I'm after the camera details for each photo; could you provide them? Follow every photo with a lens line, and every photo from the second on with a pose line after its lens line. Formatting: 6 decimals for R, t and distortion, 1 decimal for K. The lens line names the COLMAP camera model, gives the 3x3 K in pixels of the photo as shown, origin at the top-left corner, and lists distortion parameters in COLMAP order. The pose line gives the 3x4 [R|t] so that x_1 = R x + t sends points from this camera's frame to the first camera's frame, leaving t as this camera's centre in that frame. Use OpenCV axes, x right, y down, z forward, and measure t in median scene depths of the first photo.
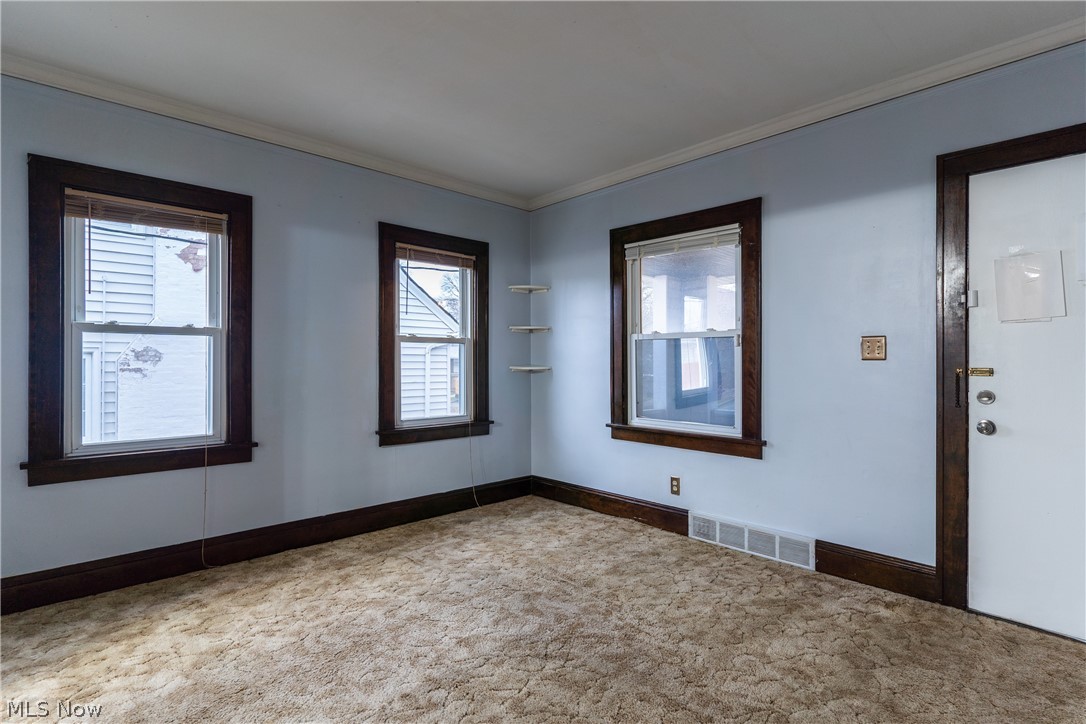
lens RADIAL K [[528.1, 0, 543.0], [0, 528.1, 362.0], [0, 0, 1]] dist [-0.005114, -0.000546]
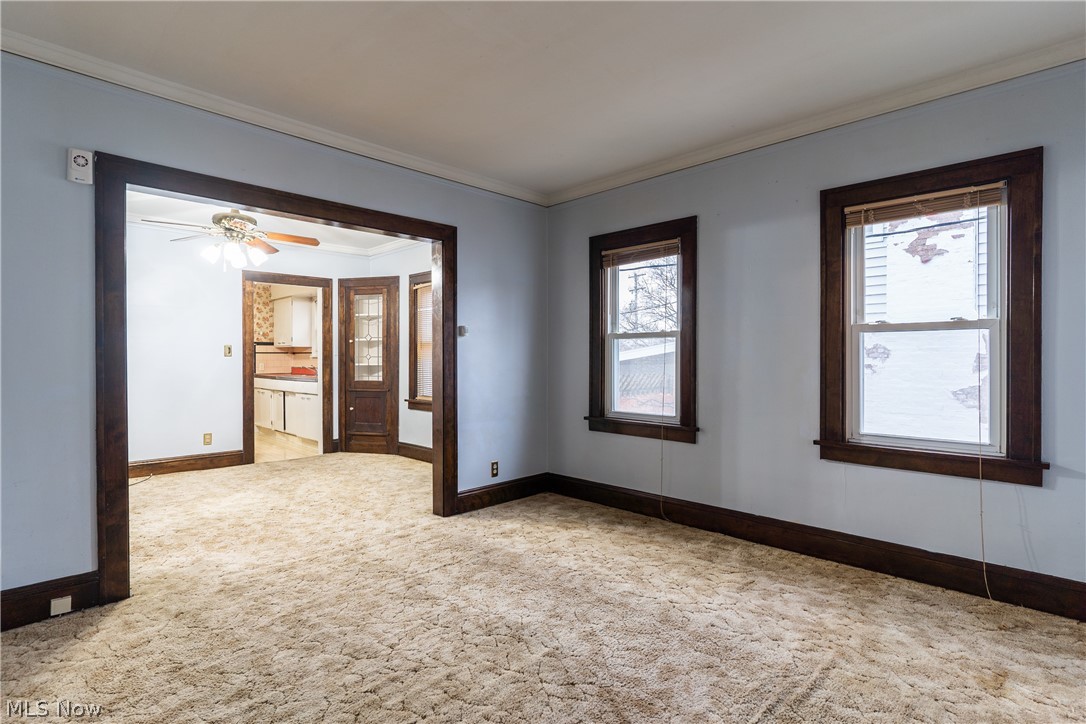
lens RADIAL K [[536.8, 0, 543.0], [0, 536.8, 362.0], [0, 0, 1]] dist [-0.002258, -0.000047]
pose [[0.039996, 0.006440, -0.999179, 0.550533], [-0.001044, 0.999979, 0.006404, 0.000865], [0.999199, 0.000787, 0.040002, 0.551269]]
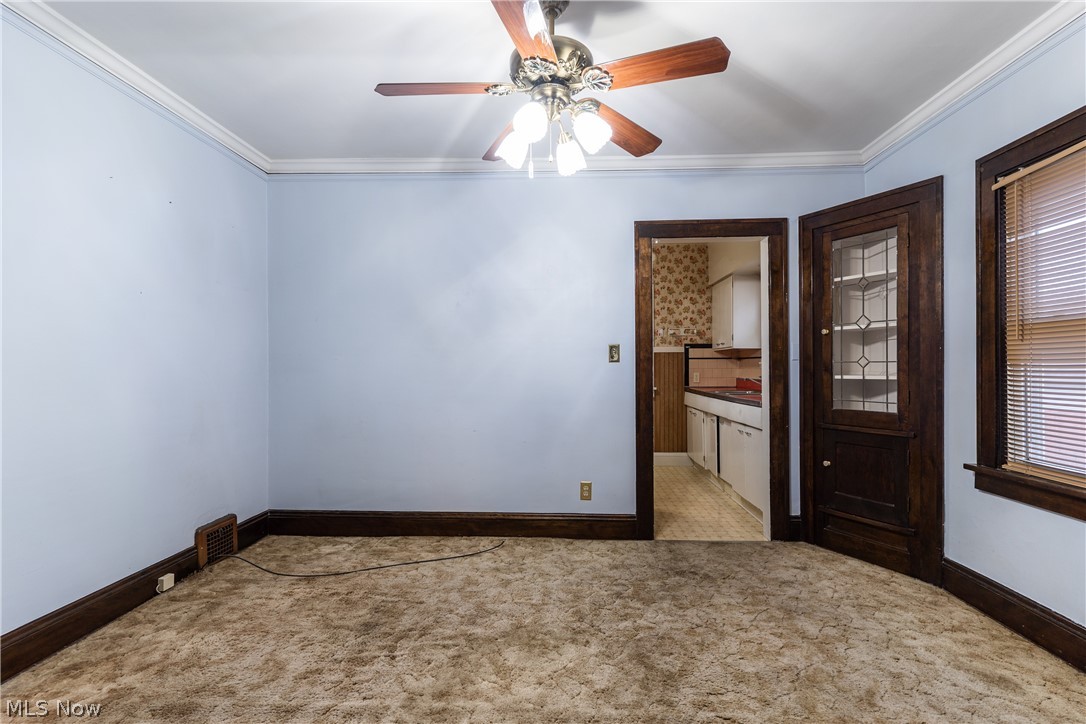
lens RADIAL K [[521.5, 0, 543.0], [0, 521.5, 362.0], [0, 0, 1]] dist [0.000370, -0.000140]
pose [[-0.721011, -0.005695, -0.692900, -0.343893], [0.000558, 0.999961, -0.008799, 0.003003], [0.692923, -0.006731, -0.720980, 0.277364]]
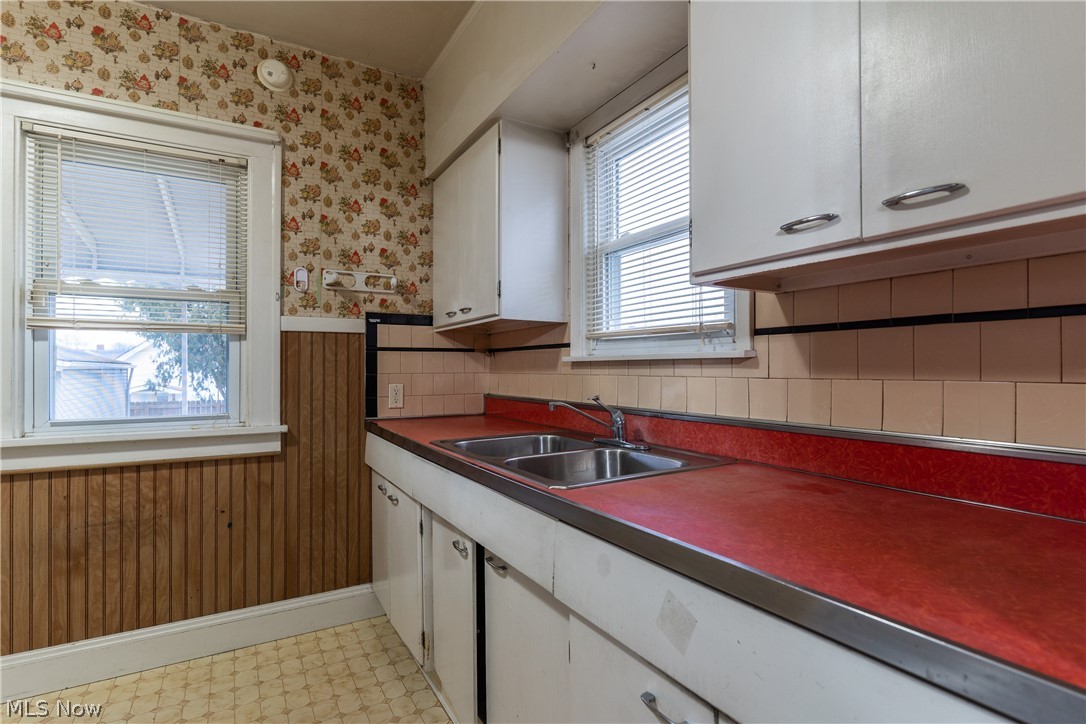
lens RADIAL K [[536.8, 0, 543.0], [0, 536.8, 362.0], [0, 0, 1]] dist [-0.002258, -0.000047]
pose [[-0.236450, -0.009248, -0.971600, -1.239846], [0.001688, 0.999949, -0.009929, 0.001230], [0.971642, -0.003987, -0.236422, -0.245083]]
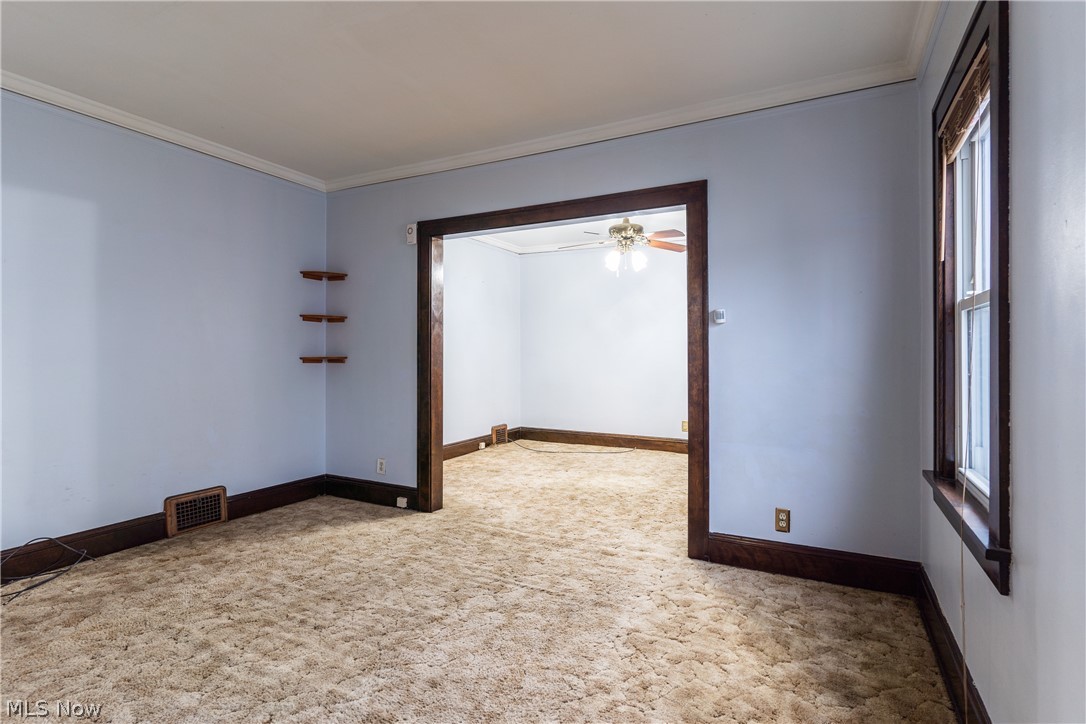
lens RADIAL K [[539.8, 0, 543.1], [0, 539.8, 349.2], [0, 0, 1]] dist [-0.003033, -0.000179]
pose [[-0.944285, -0.003870, -0.329106, -0.067750], [-0.001925, 0.999979, -0.006235, 0.000195], [0.329123, -0.005254, -0.944272, 1.146238]]
